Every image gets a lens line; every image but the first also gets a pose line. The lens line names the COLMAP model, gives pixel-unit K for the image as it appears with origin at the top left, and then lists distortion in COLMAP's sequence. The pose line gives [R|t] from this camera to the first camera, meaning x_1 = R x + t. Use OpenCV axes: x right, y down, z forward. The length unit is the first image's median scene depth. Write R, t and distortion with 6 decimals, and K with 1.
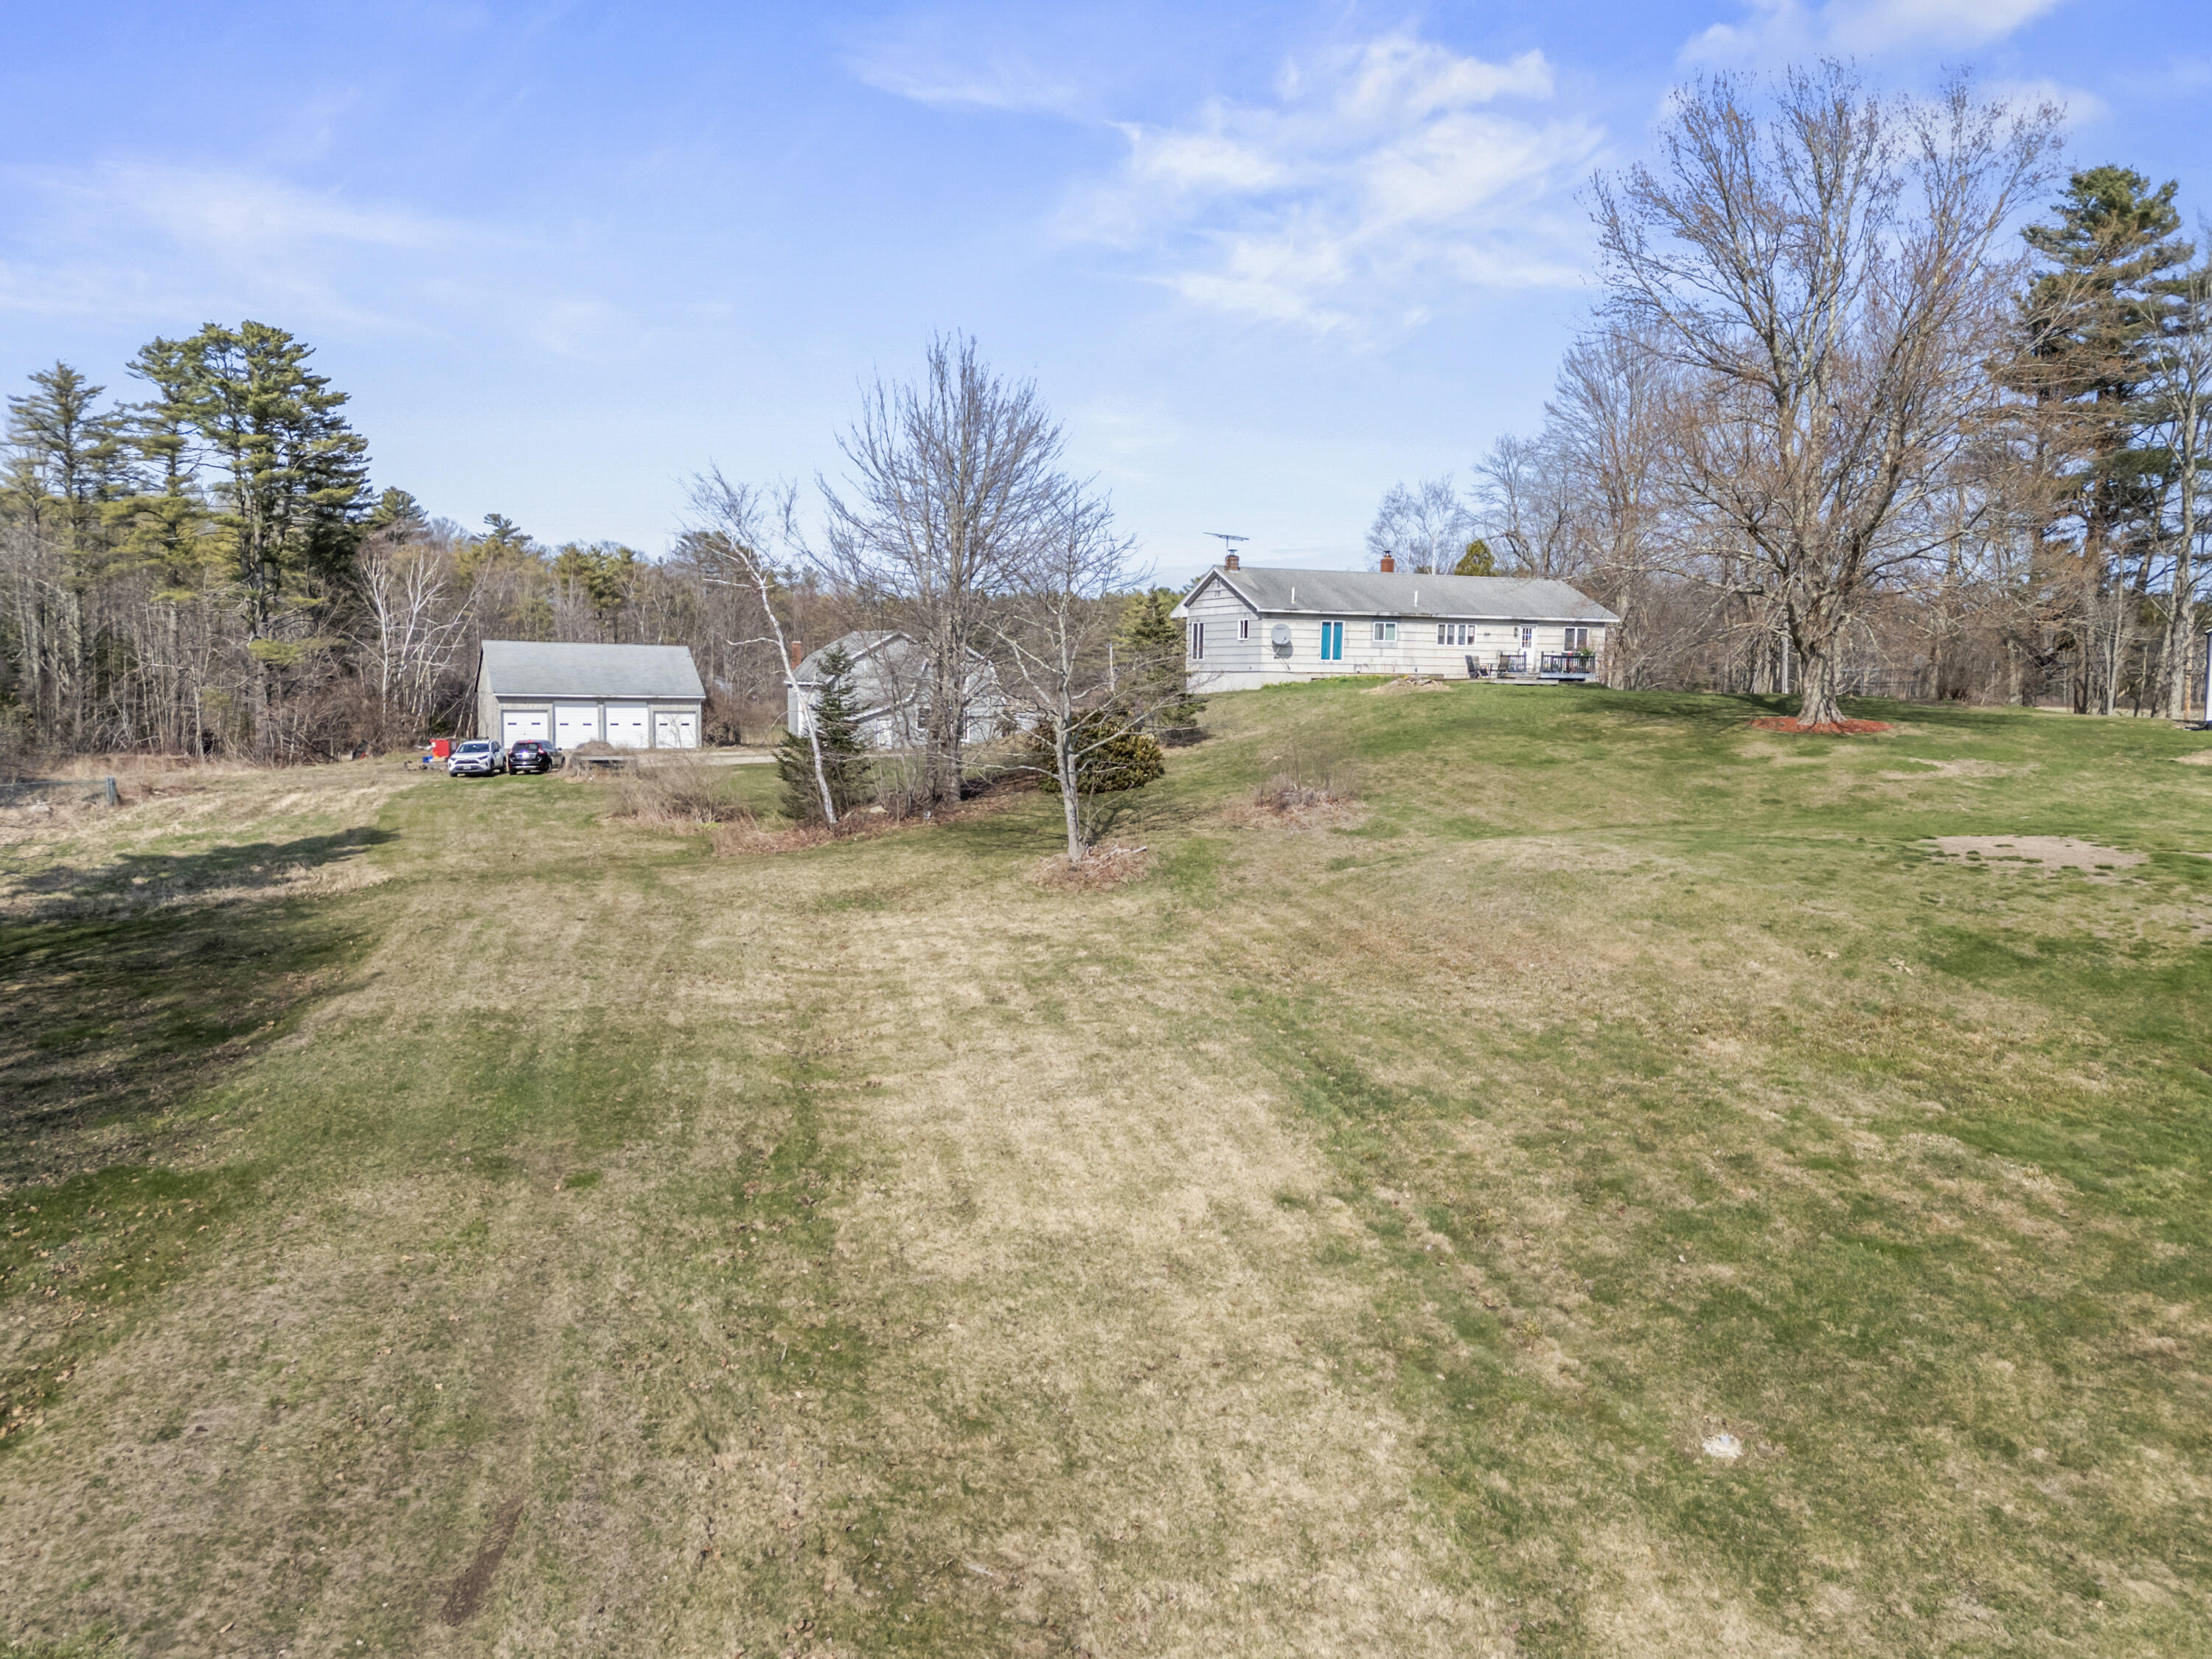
lens RADIAL K [[1630.2, 0, 1106.0], [0, 1630.2, 829.5], [0, 0, 1]] dist [0.080100, -0.086586]
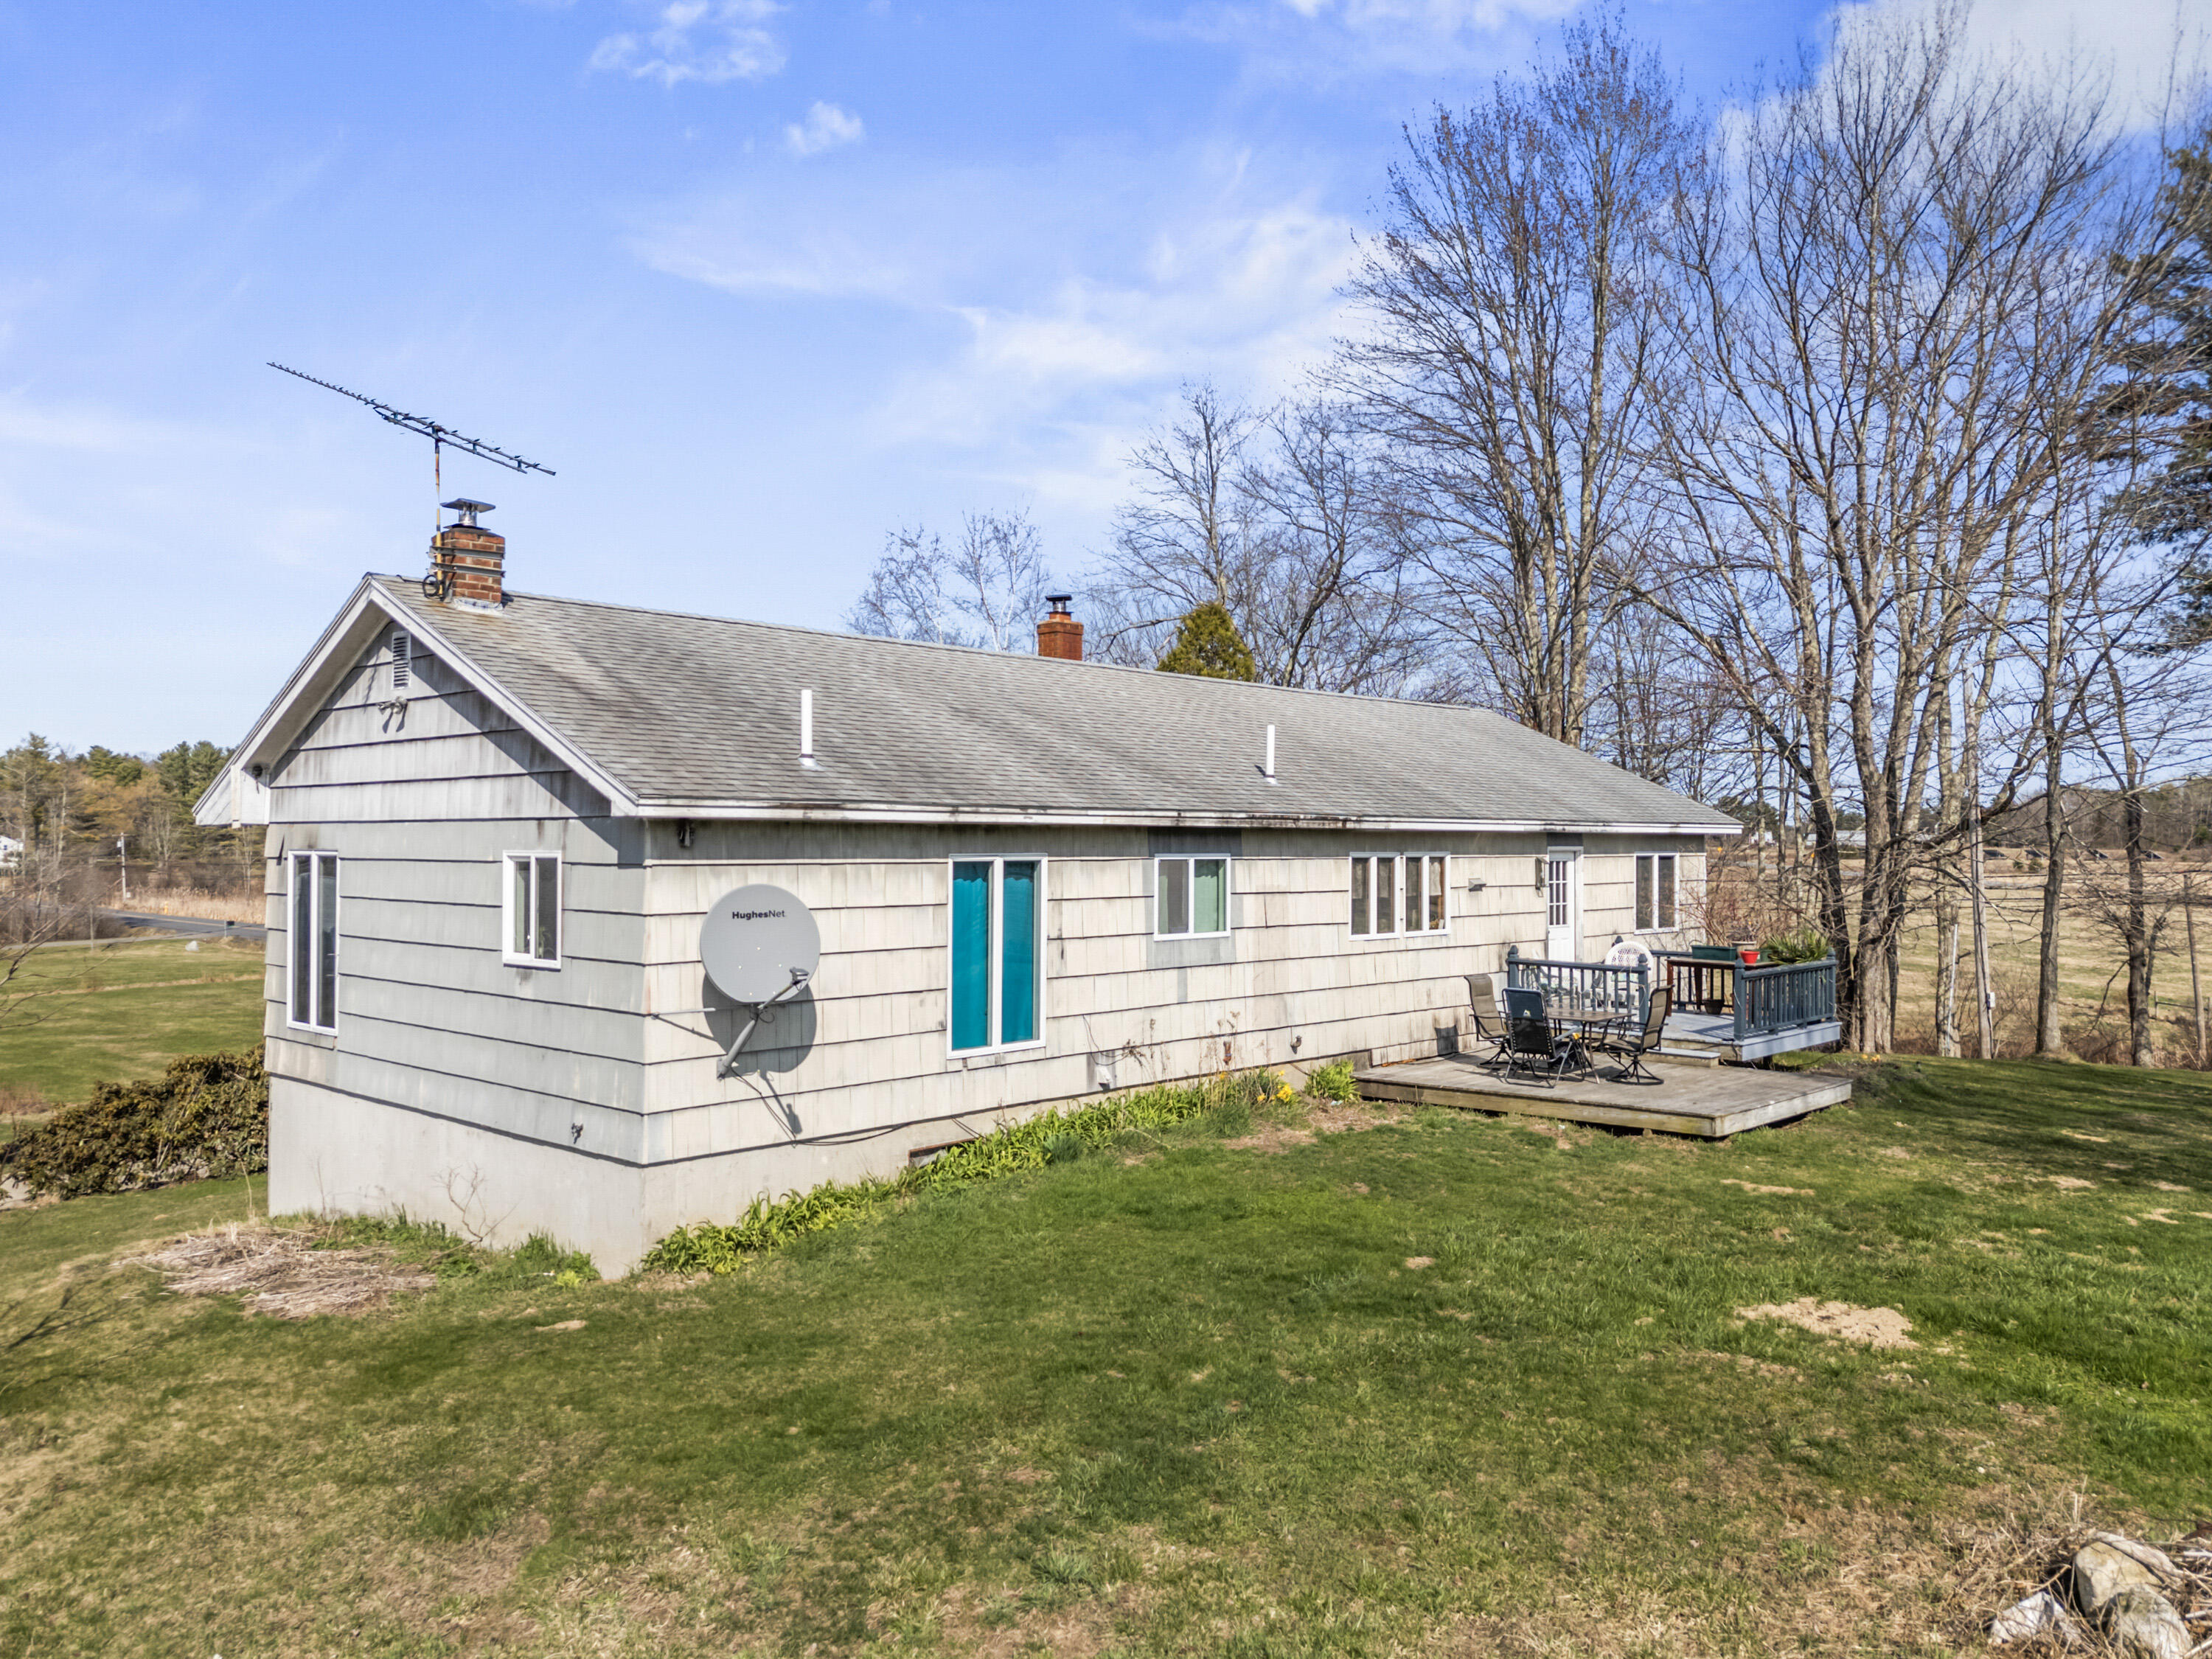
lens RADIAL K [[1630.2, 0, 1106.0], [0, 1630.2, 829.5], [0, 0, 1]] dist [0.080100, -0.086586]
pose [[0.920502, -0.008539, 0.390644, 0.071028], [0.048283, 0.994585, -0.092033, -0.110276], [-0.387743, 0.103578, 0.915930, 0.799478]]
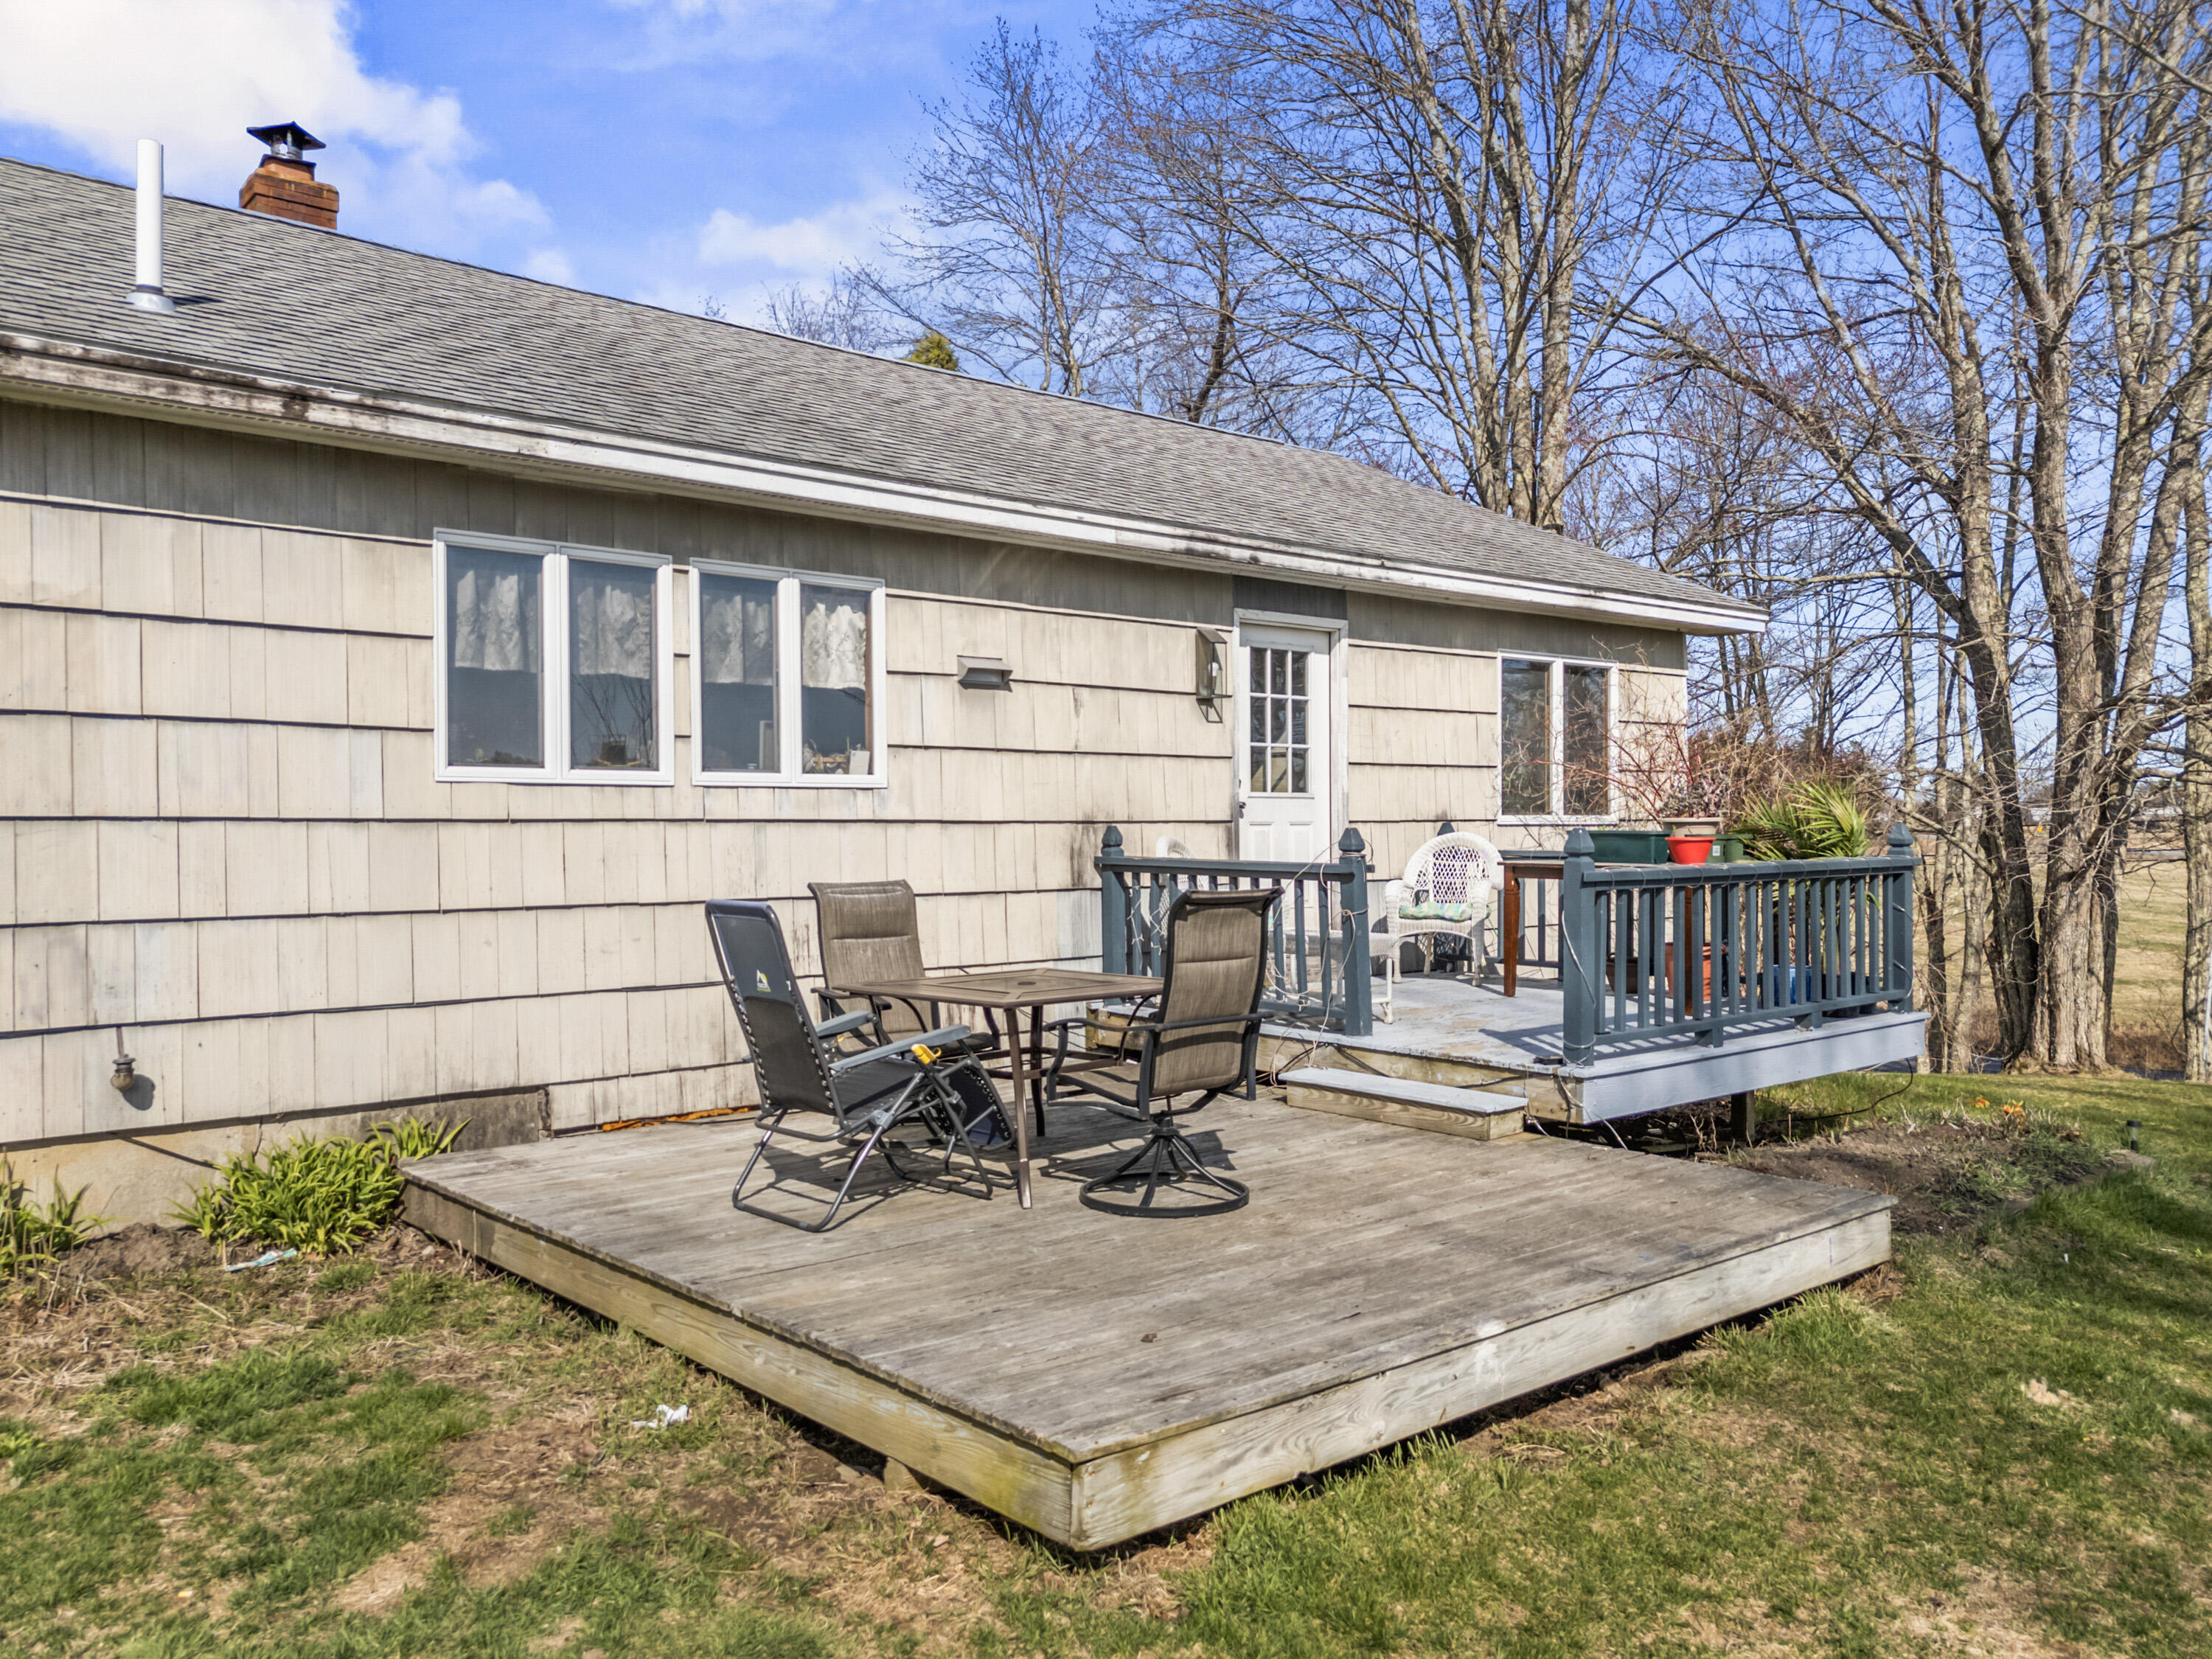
lens RADIAL K [[1630.2, 0, 1106.0], [0, 1630.2, 829.5], [0, 0, 1]] dist [0.080100, -0.086586]
pose [[0.957498, -0.020368, 0.287719, 0.215774], [0.048588, 0.994639, -0.091287, -0.101836], [-0.284317, 0.101387, 0.953354, 0.924663]]
